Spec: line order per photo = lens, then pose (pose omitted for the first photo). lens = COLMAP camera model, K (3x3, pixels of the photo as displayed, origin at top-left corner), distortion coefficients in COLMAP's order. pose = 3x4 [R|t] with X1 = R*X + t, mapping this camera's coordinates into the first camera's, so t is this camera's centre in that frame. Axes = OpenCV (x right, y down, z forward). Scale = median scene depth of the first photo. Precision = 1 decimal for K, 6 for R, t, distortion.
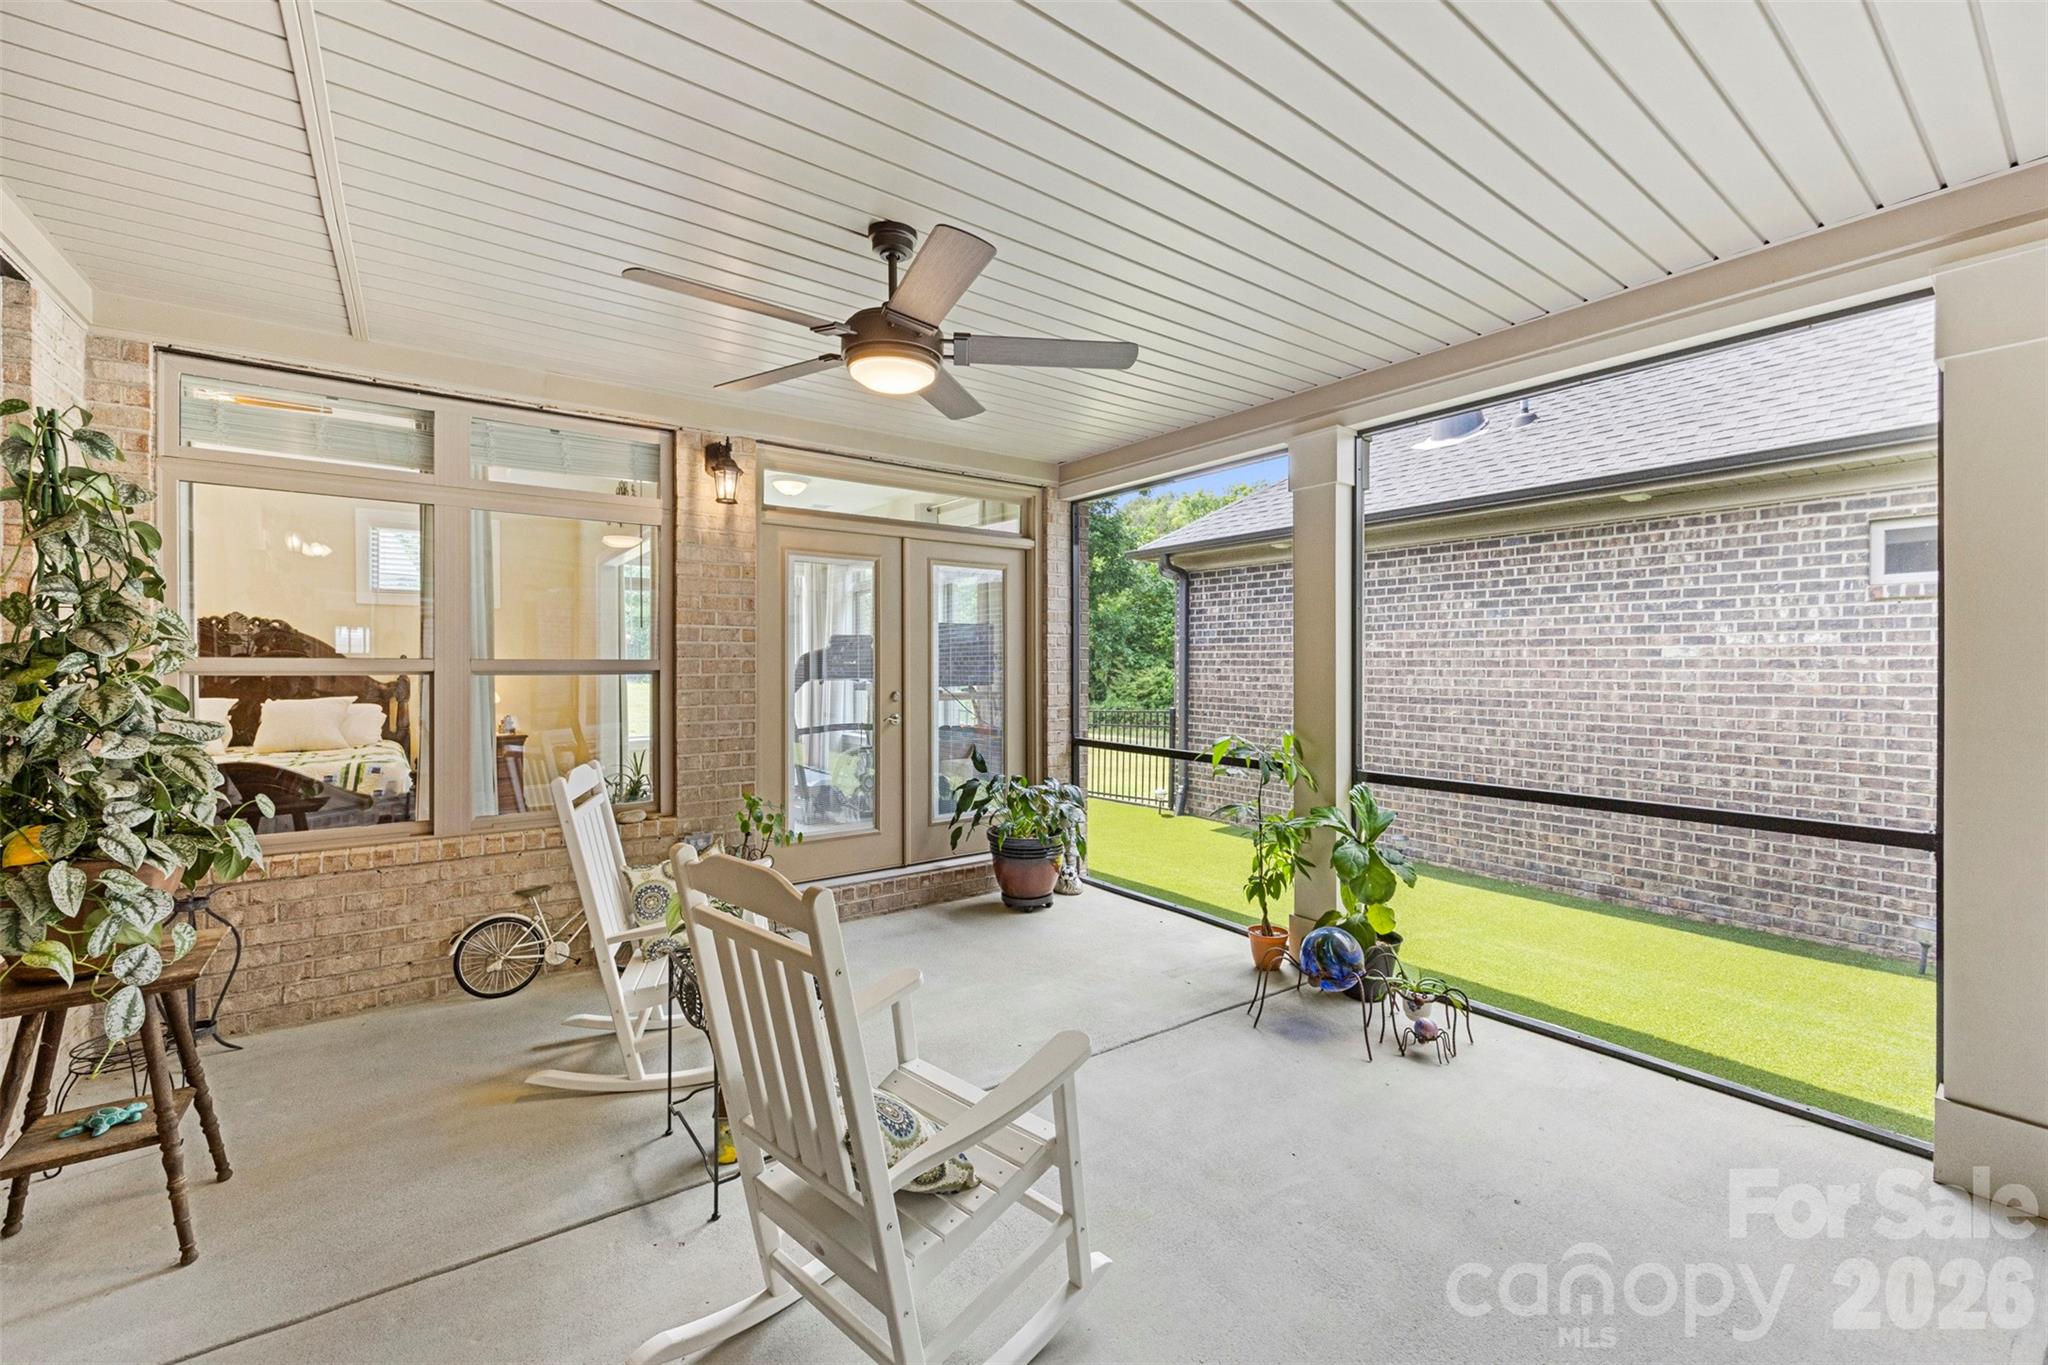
lens RADIAL K [[836.3, 0, 1041.9], [0, 836.3, 661.5], [0, 0, 1]] dist [0.016573, 0.000049]
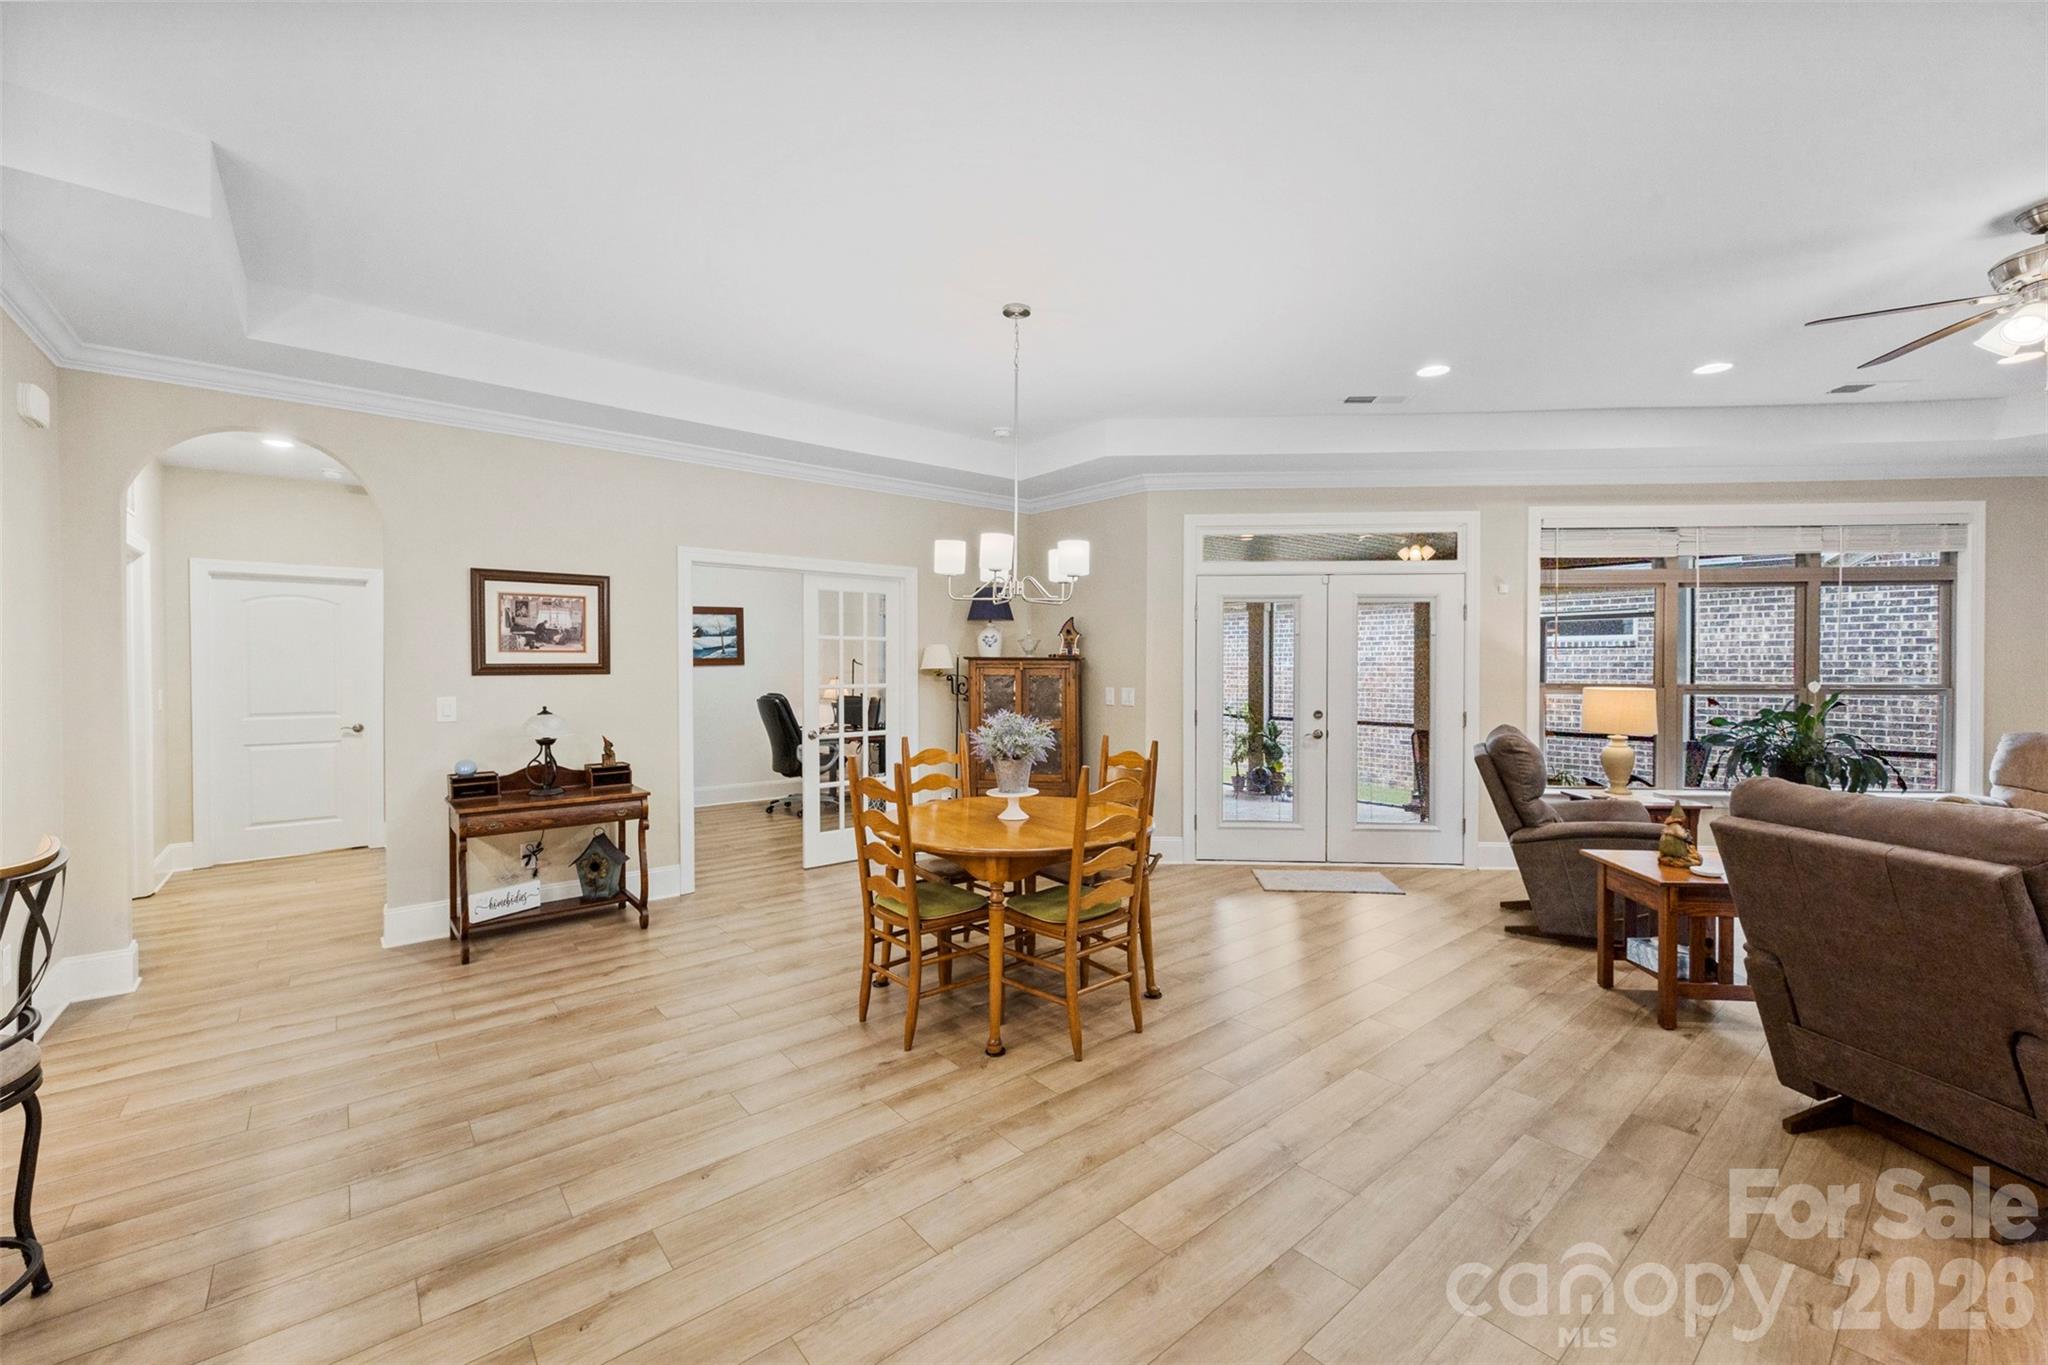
lens RADIAL K [[824.8, 0, 1045.7], [0, 824.8, 663.6], [0, 0, 1]] dist [-0.002095, -0.000300]
pose [[0.997958, 0.000423, 0.063870, -0.386309], [-0.000475, 1.000000, 0.000800, -0.030268], [-0.063870, -0.000829, 0.997958, -1.193481]]
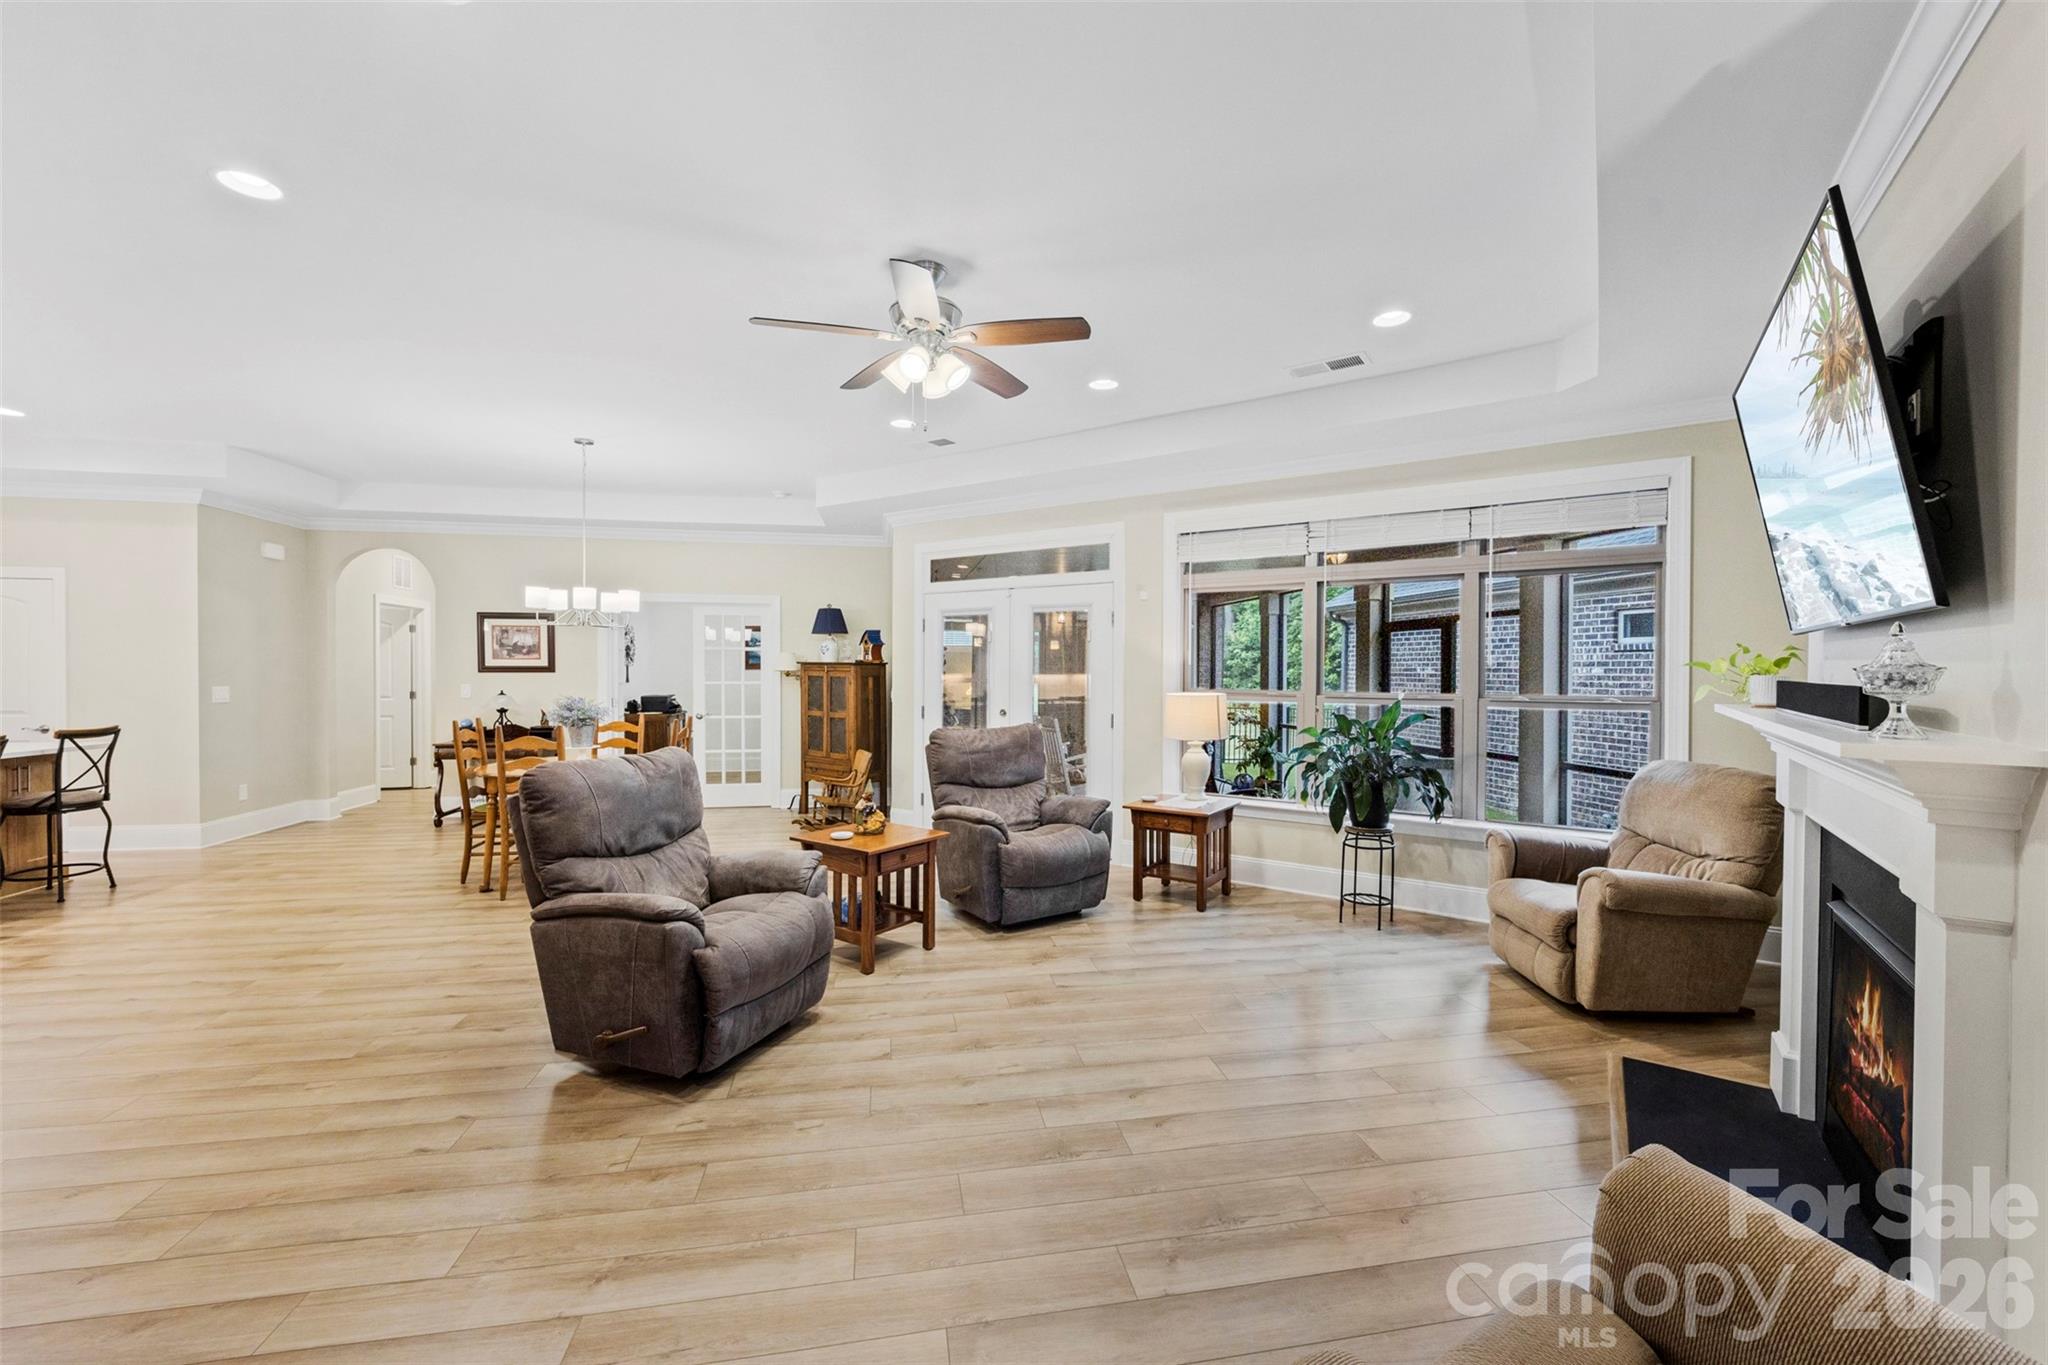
lens RADIAL K [[829.5, 0, 1035.4], [0, 829.5, 673.5], [0, 0, 1]] dist [-0.002651, 0.000041]
pose [[0.895633, 0.007225, -0.444735, 0.627855], [-0.004384, 0.999963, 0.007415, -0.030800], [0.444772, -0.004691, 0.895632, -1.213606]]
